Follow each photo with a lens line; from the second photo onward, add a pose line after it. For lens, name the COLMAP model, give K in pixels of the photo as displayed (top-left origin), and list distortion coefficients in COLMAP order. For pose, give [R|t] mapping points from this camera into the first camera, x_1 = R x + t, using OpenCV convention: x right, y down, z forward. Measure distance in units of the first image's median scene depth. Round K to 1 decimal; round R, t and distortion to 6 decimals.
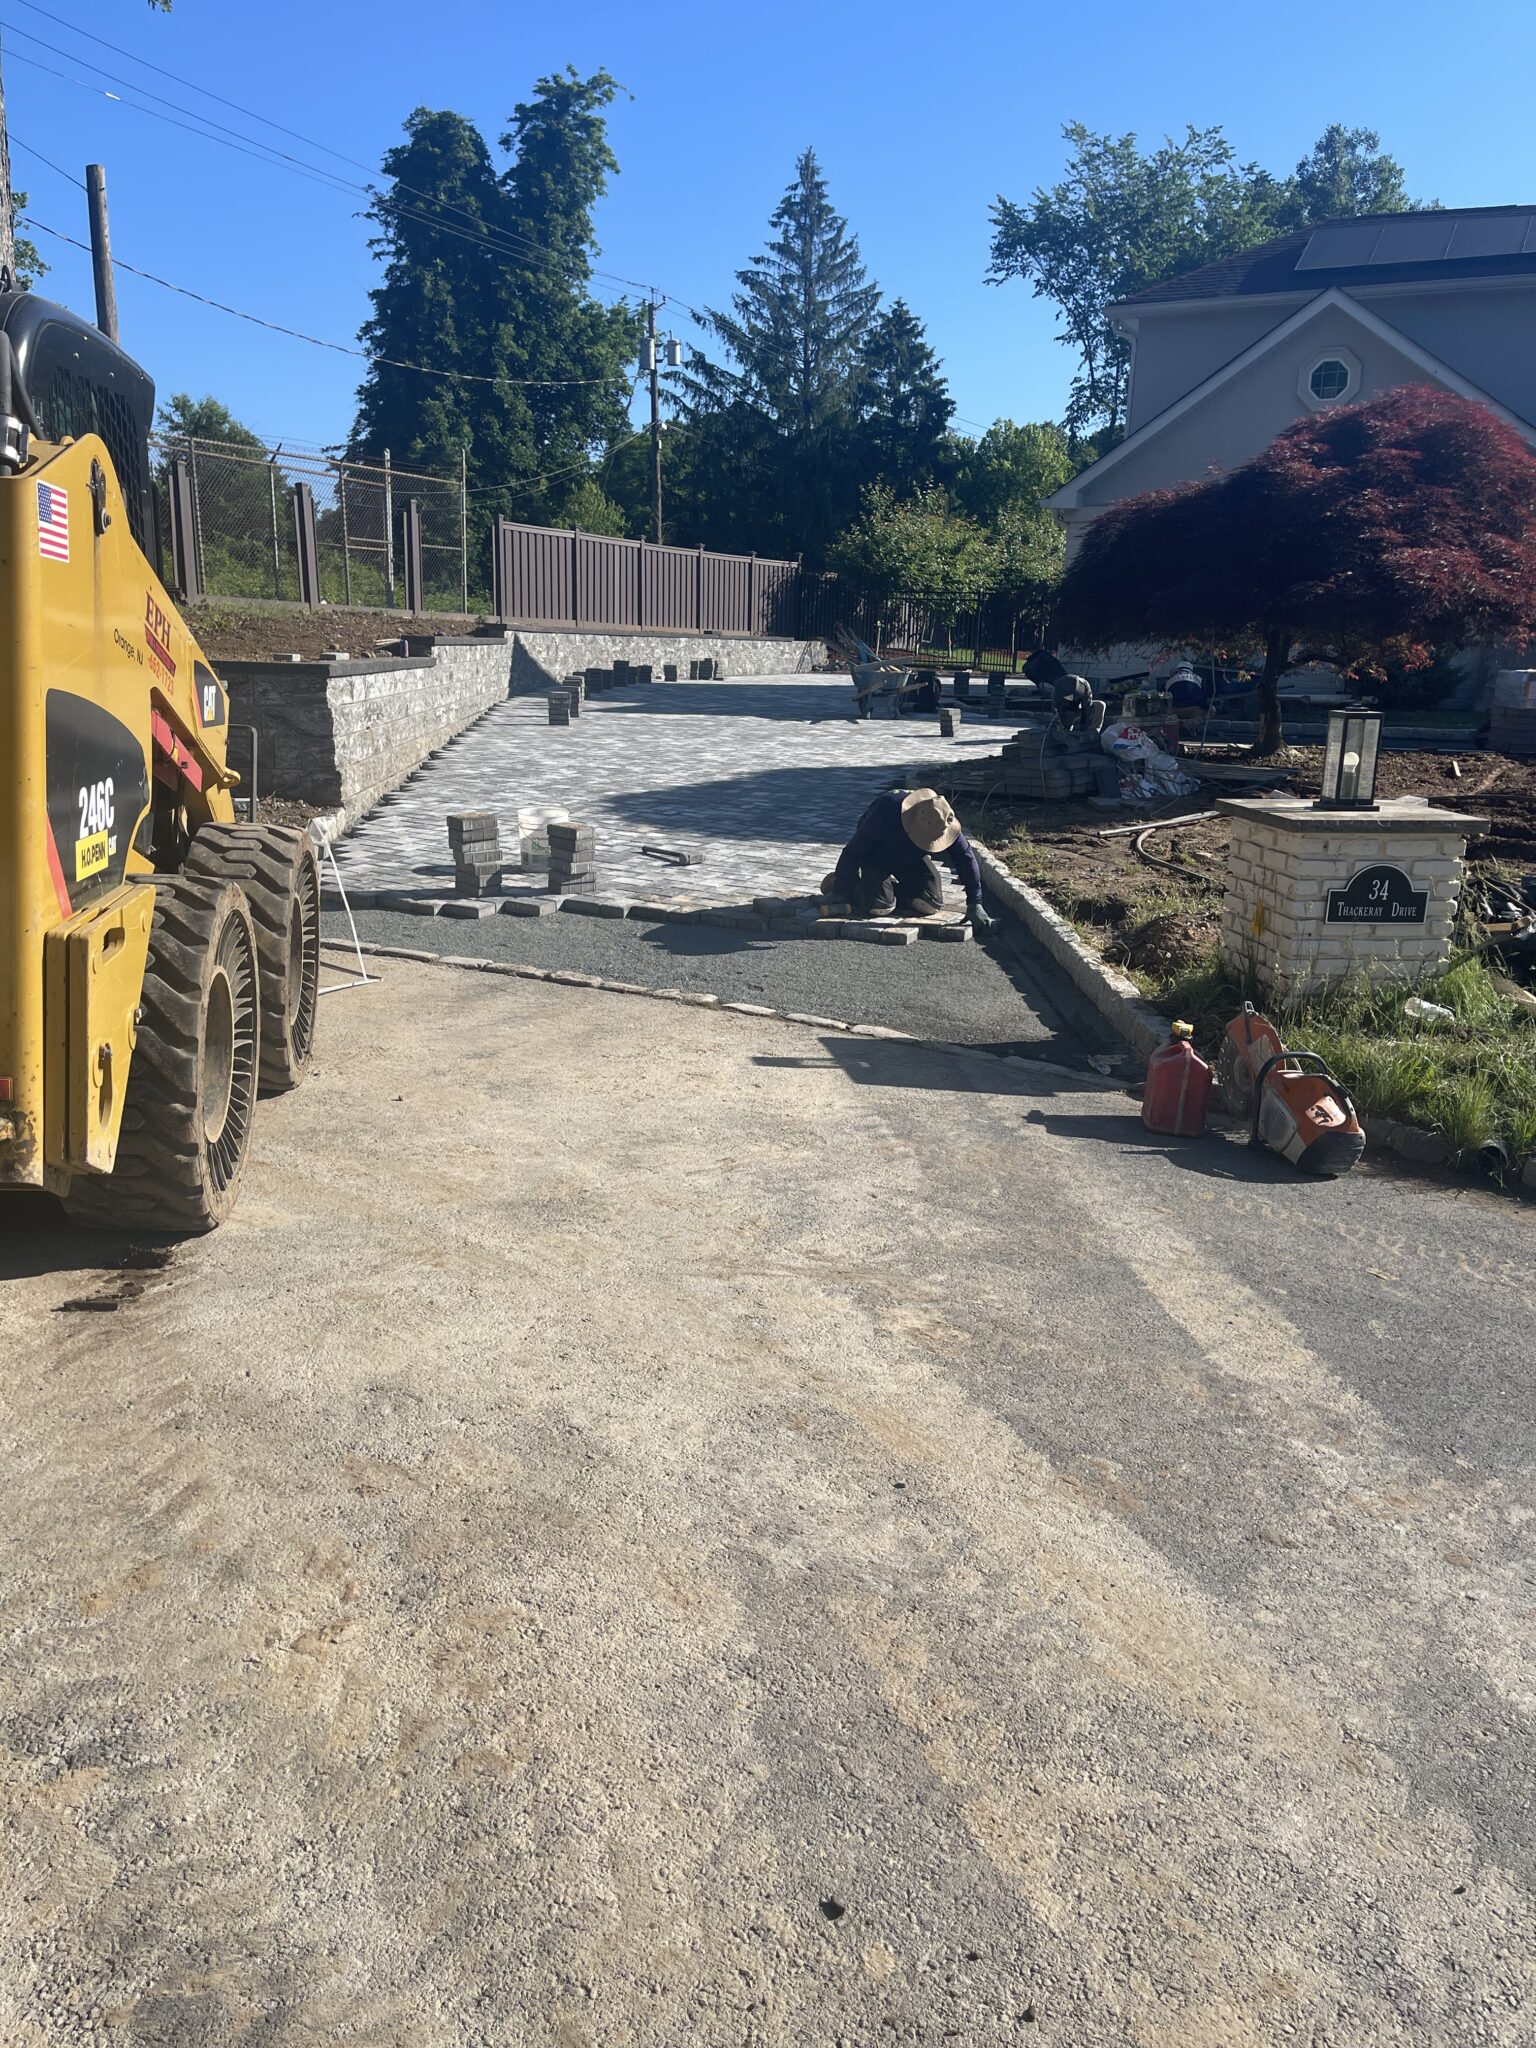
lens RADIAL K [[1548.5, 0, 771.3], [0, 1548.5, 1028.2], [0, 0, 1]] dist [-0.003459, -0.003619]
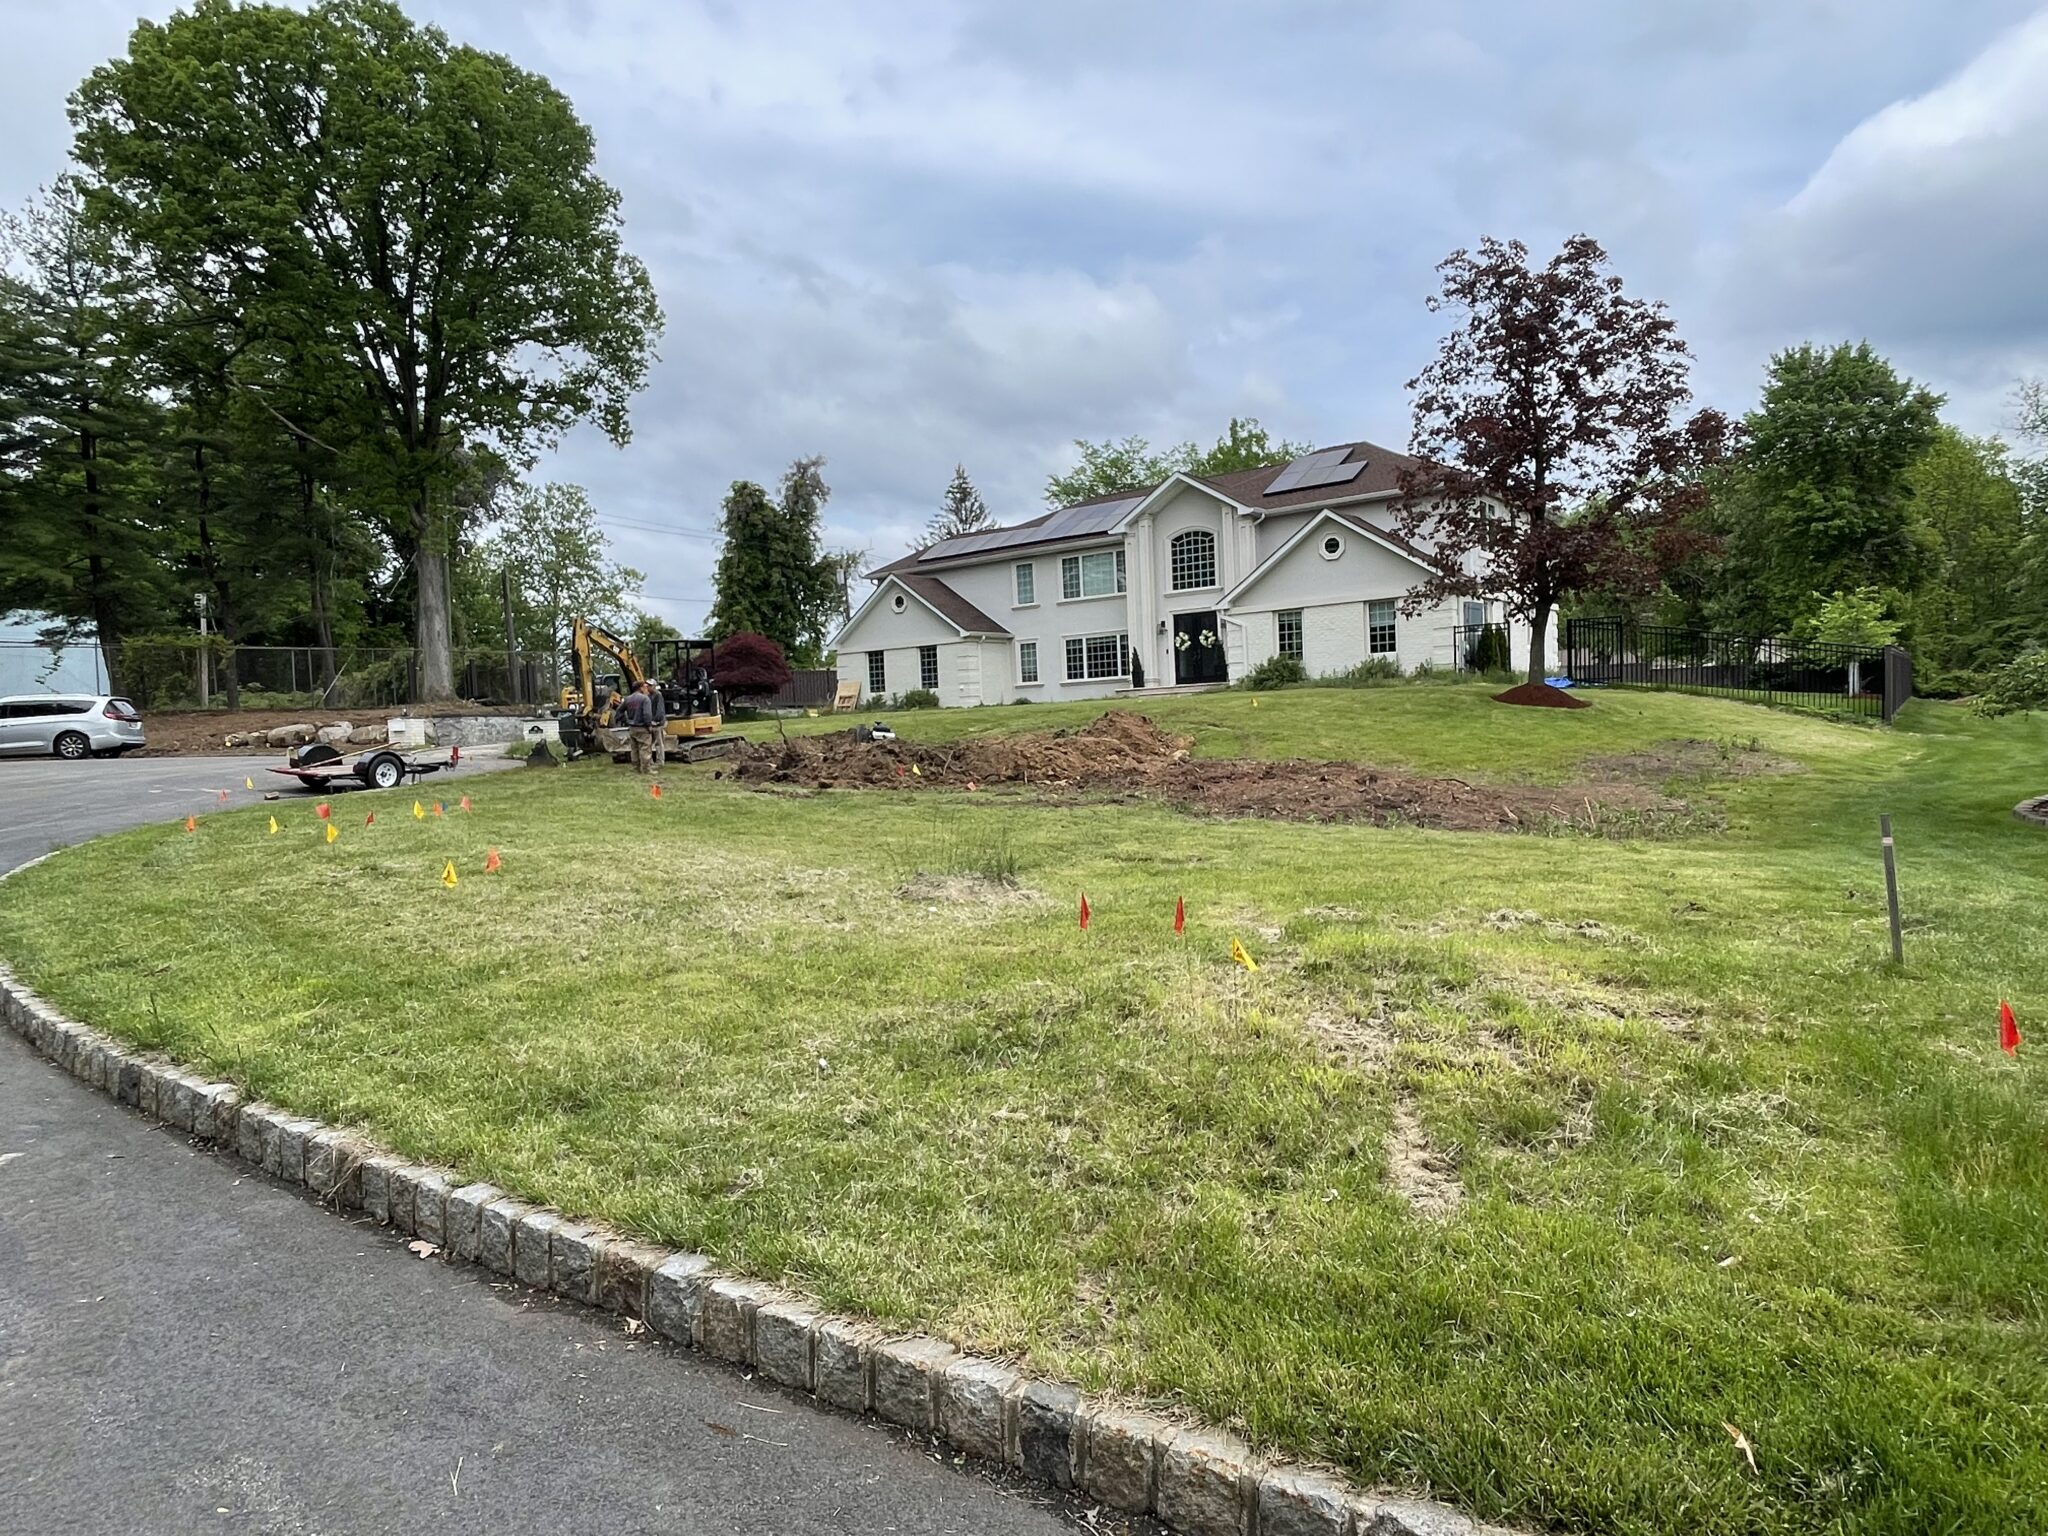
lens RADIAL K [[1219.5, 0, 1027.0], [0, 1219.5, 782.1], [0, 0, 1]] dist [0.018362, -0.003324]
pose [[0.982658, -0.056824, -0.176506, 0.355584], [0.022152, 0.981045, -0.192511, 0.130452], [0.184099, 0.185263, 0.965290, -0.401873]]
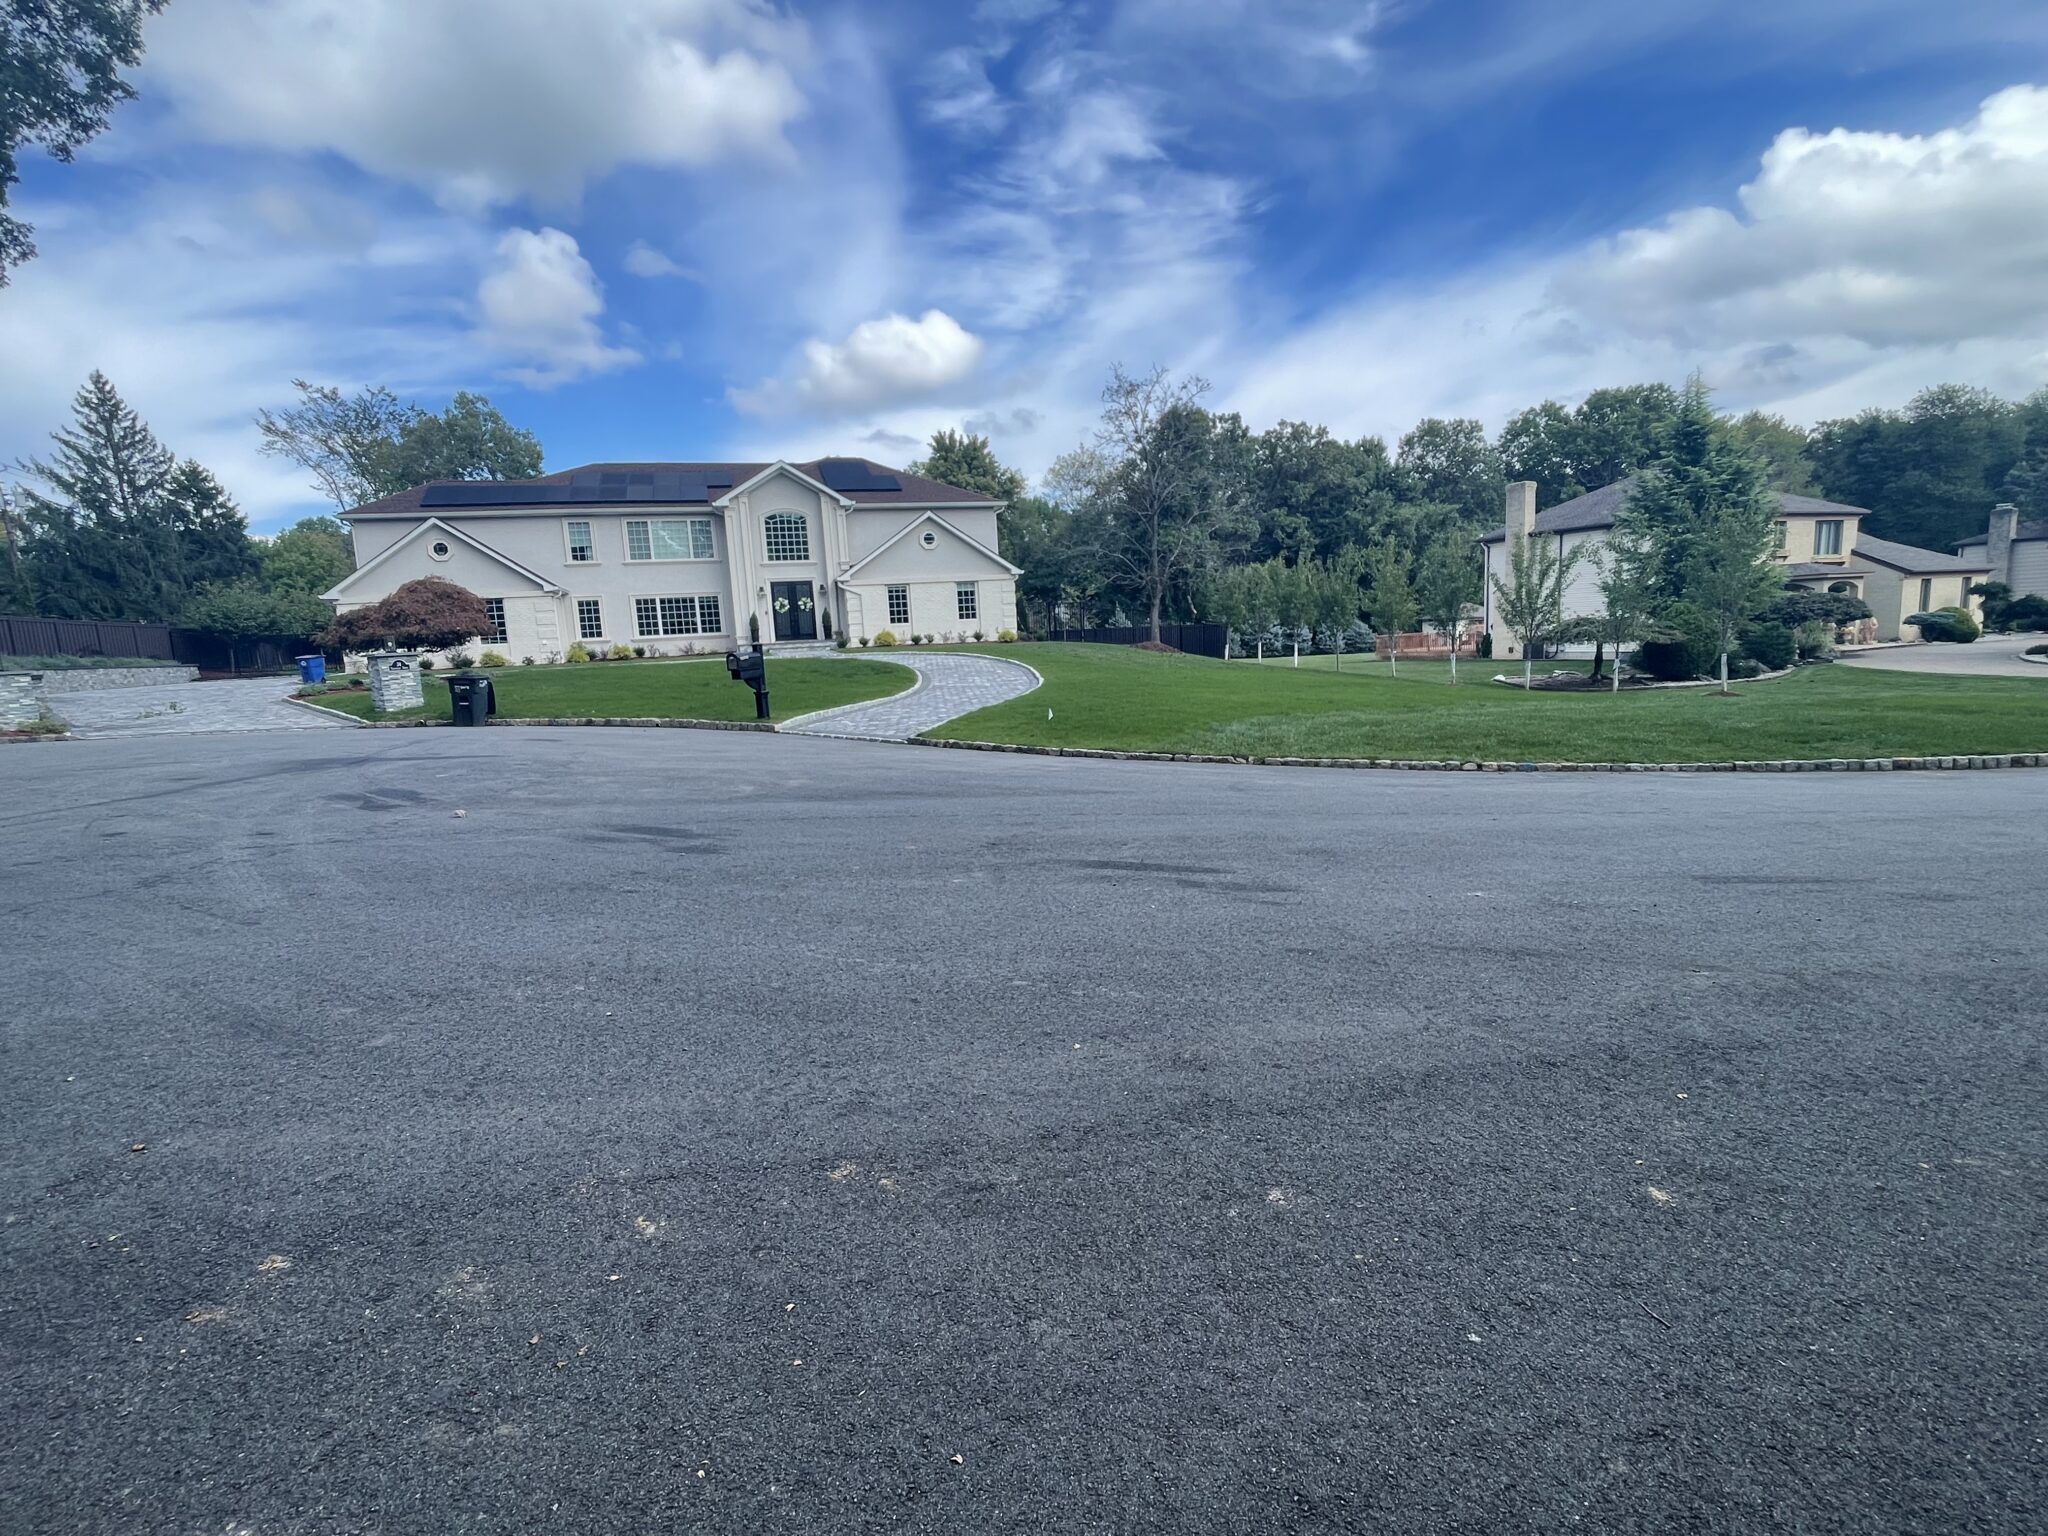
lens RADIAL K [[961.4, 0, 1026.3], [0, 961.4, 787.9], [0, 0, 1]] dist [-0.005508, 0.001278]
pose [[0.716260, -0.167426, 0.677452, -0.030700], [0.230897, 0.972971, -0.003663, 0.080777], [-0.658528, 0.159045, 0.735558, -0.298125]]
